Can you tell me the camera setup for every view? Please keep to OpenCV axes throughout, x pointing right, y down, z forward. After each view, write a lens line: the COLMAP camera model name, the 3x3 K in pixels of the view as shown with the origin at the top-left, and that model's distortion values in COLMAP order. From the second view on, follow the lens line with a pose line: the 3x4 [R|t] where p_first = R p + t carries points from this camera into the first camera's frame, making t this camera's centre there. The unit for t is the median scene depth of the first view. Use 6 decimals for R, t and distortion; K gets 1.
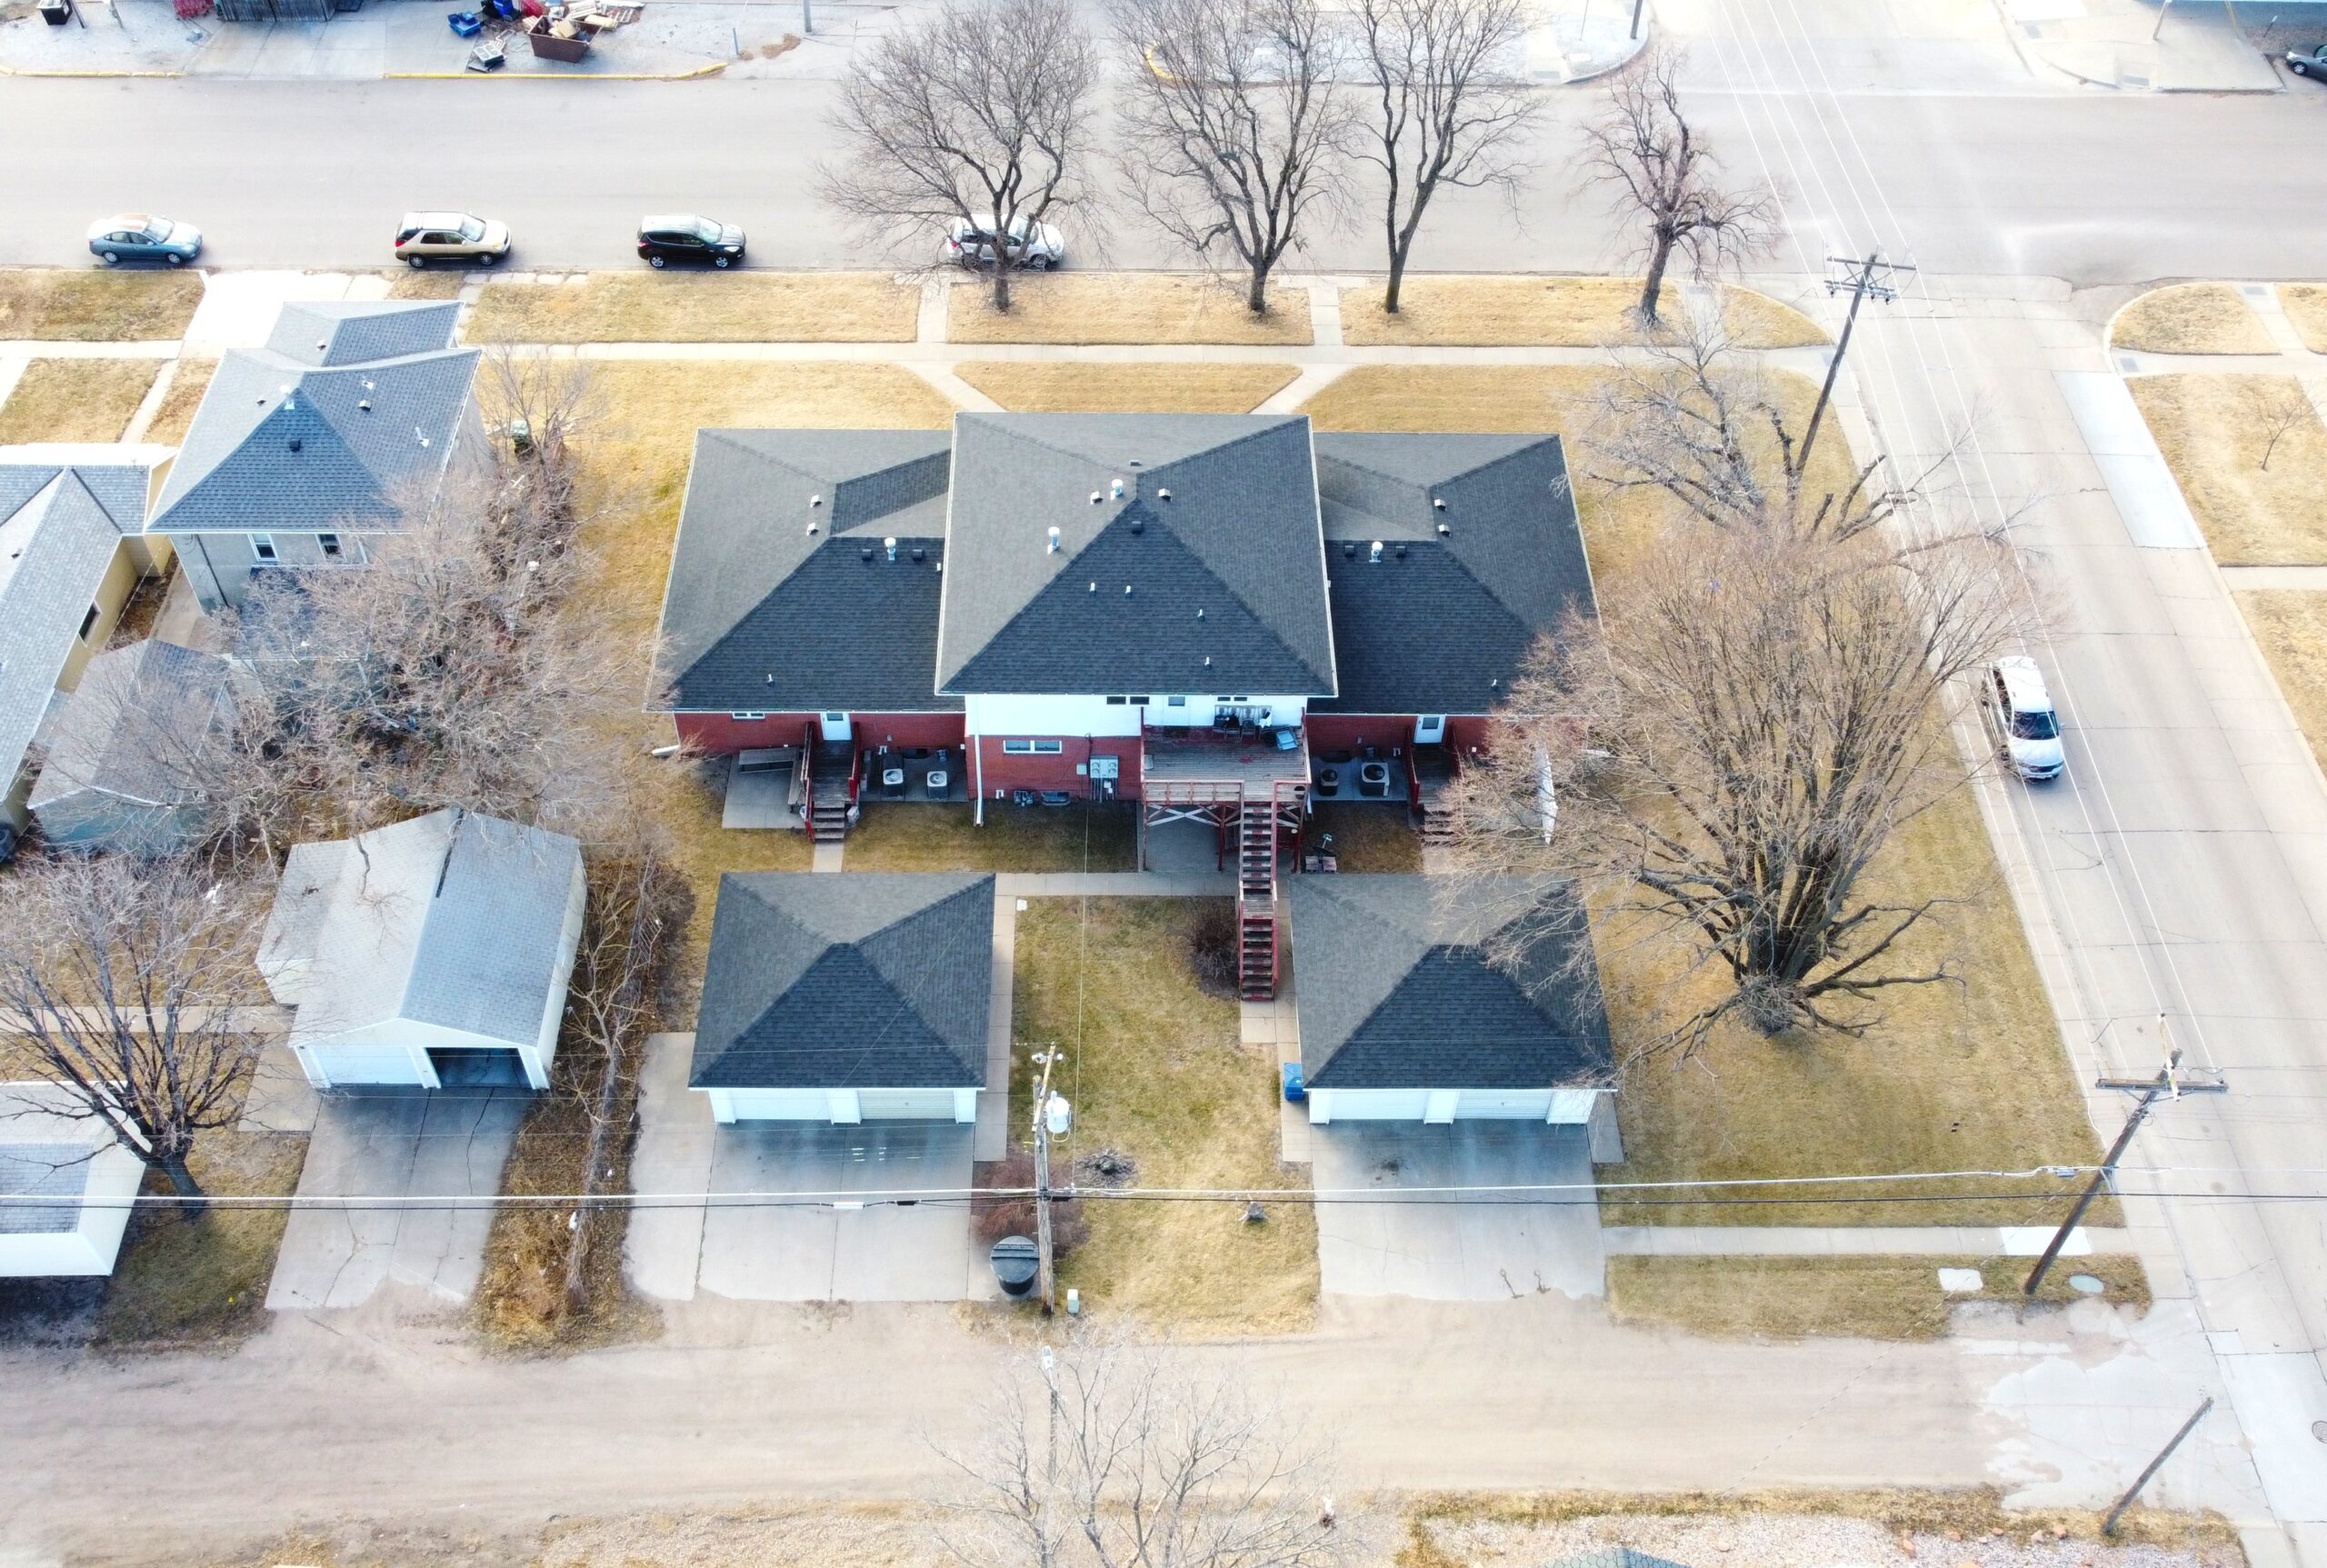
lens RADIAL K [[2096.8, 0, 1145.0], [0, 2096.8, 786.6], [0, 0, 1]] dist [-0.022388, 0.009243]
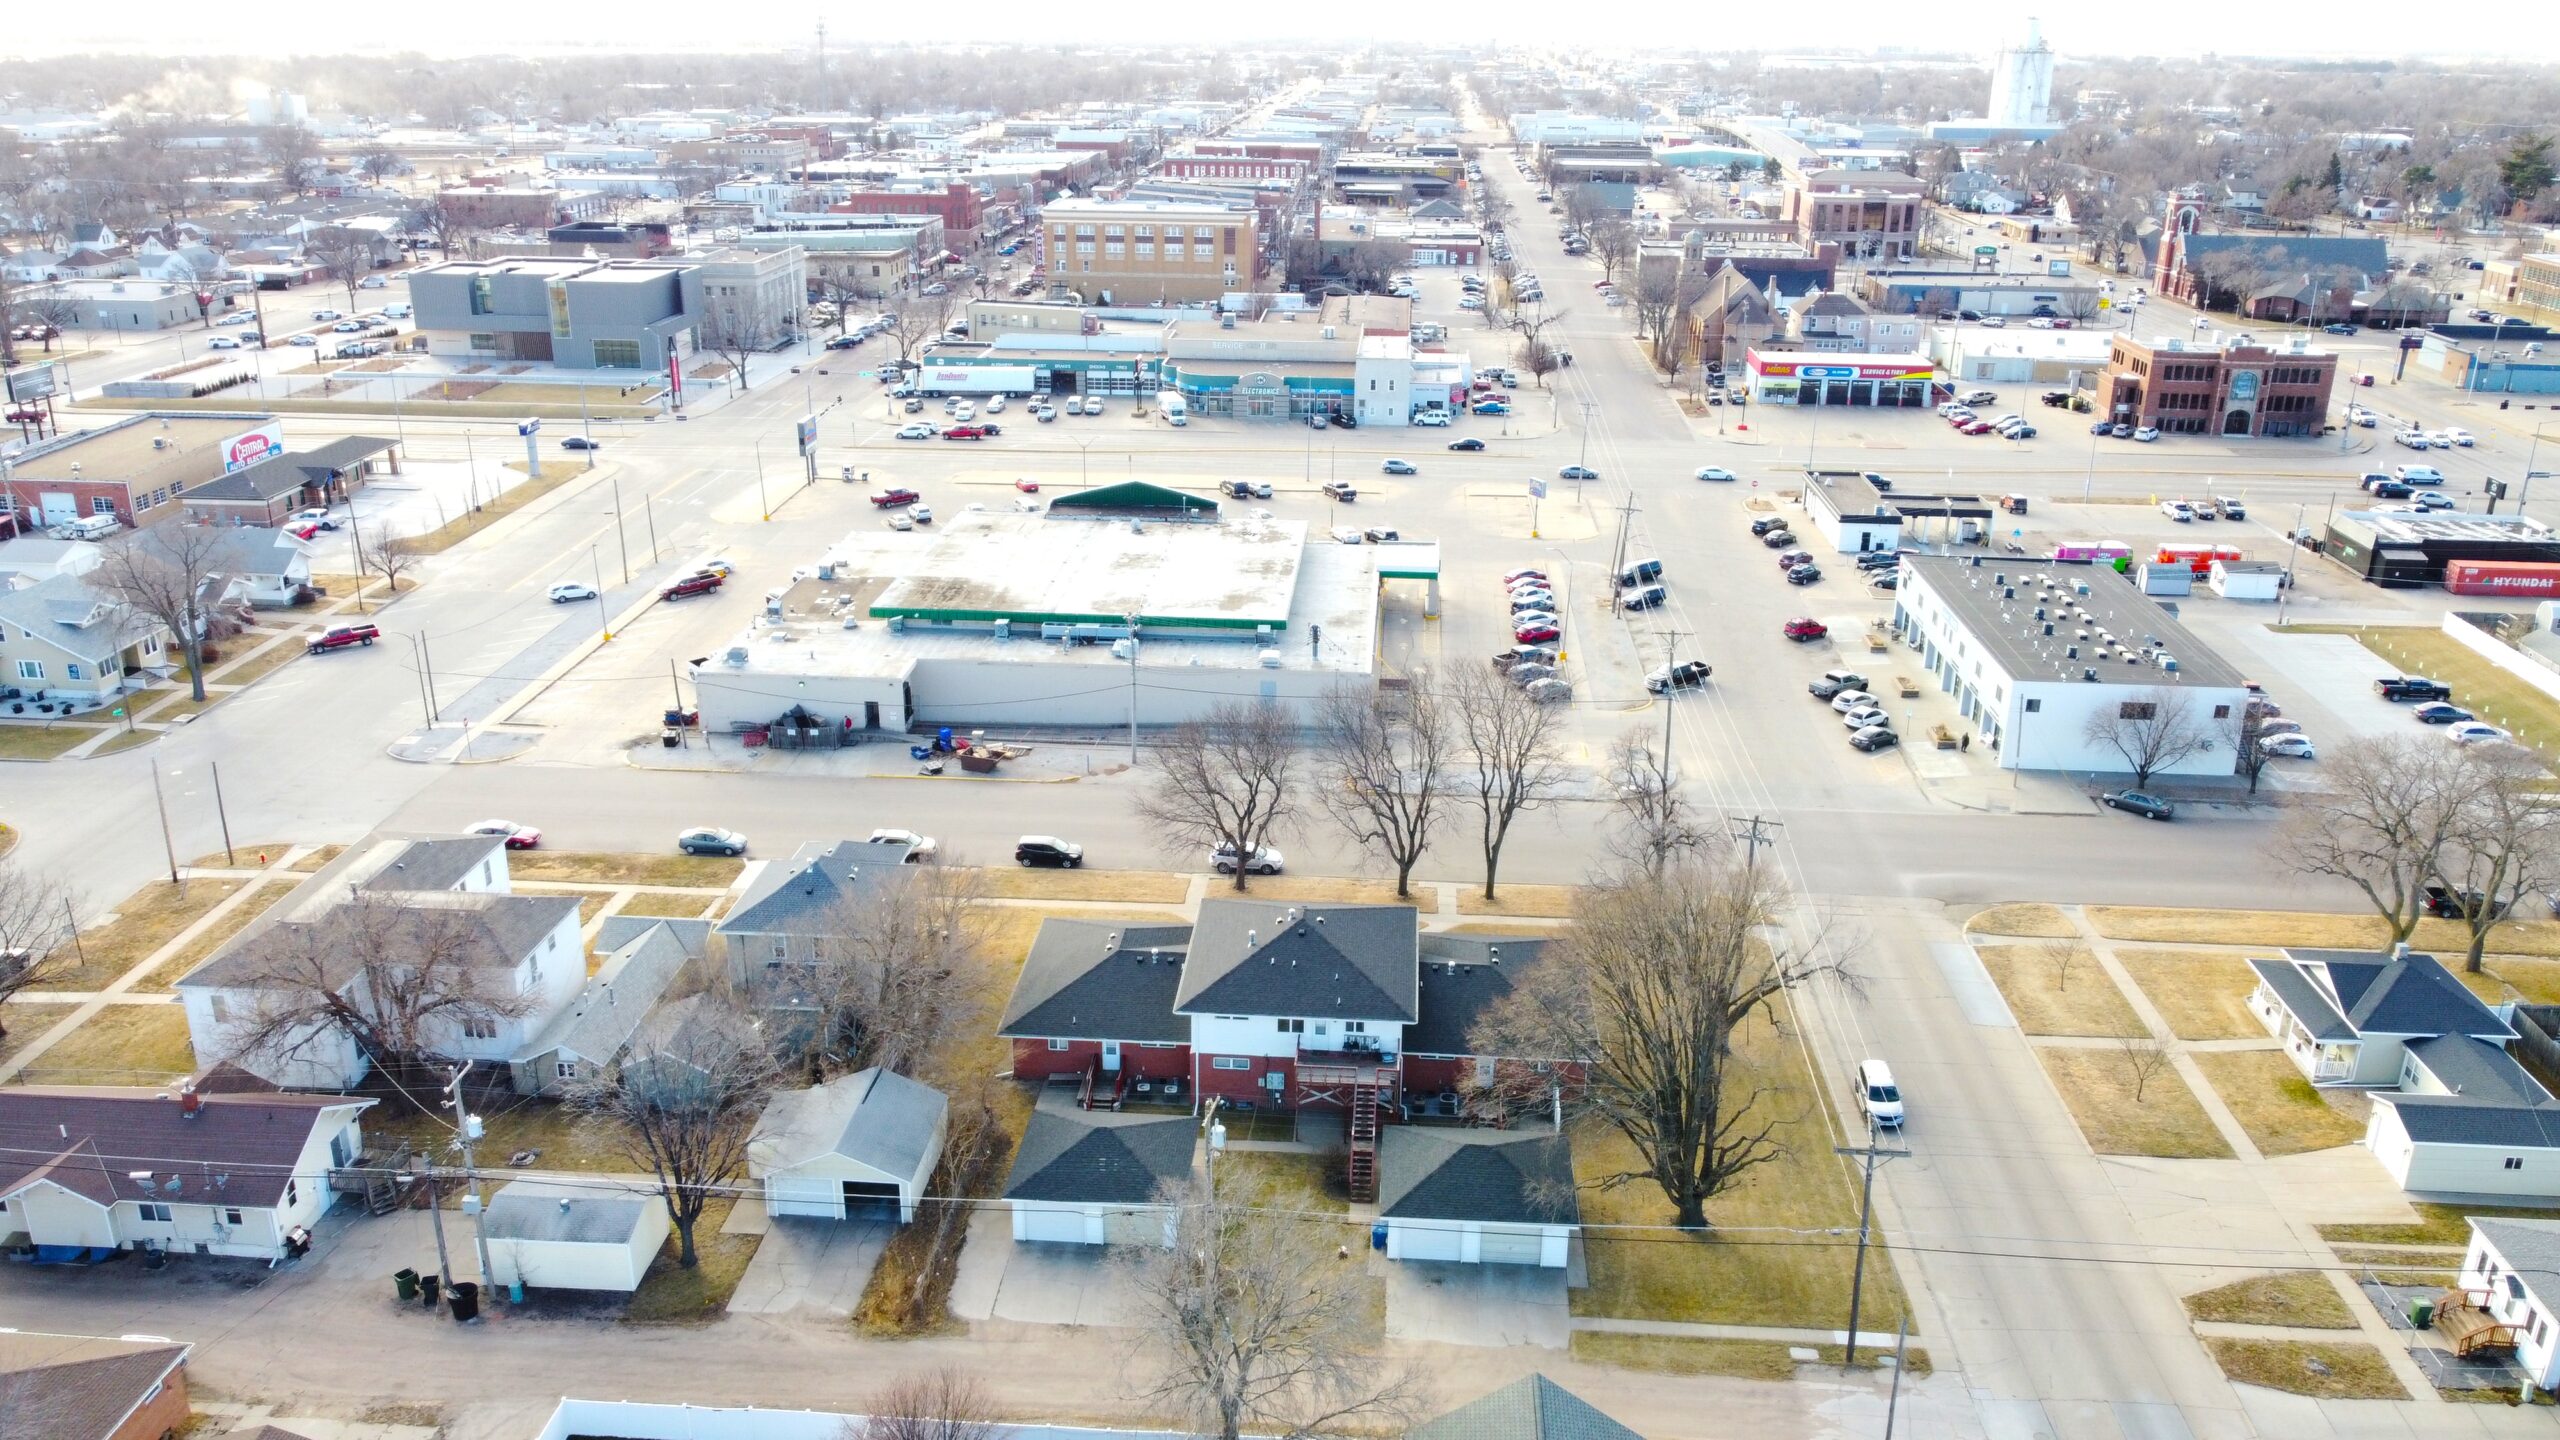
lens RADIAL K [[1922.2, 0, 1291.5], [0, 1922.2, 718.4], [0, 0, 1]] dist [-0.028270, 0.007938]
pose [[0.997060, 0.019112, -0.074197, 0.098252], [-0.052831, 0.872862, -0.485099, 0.470006], [0.055493, 0.487593, 0.871306, -0.417387]]
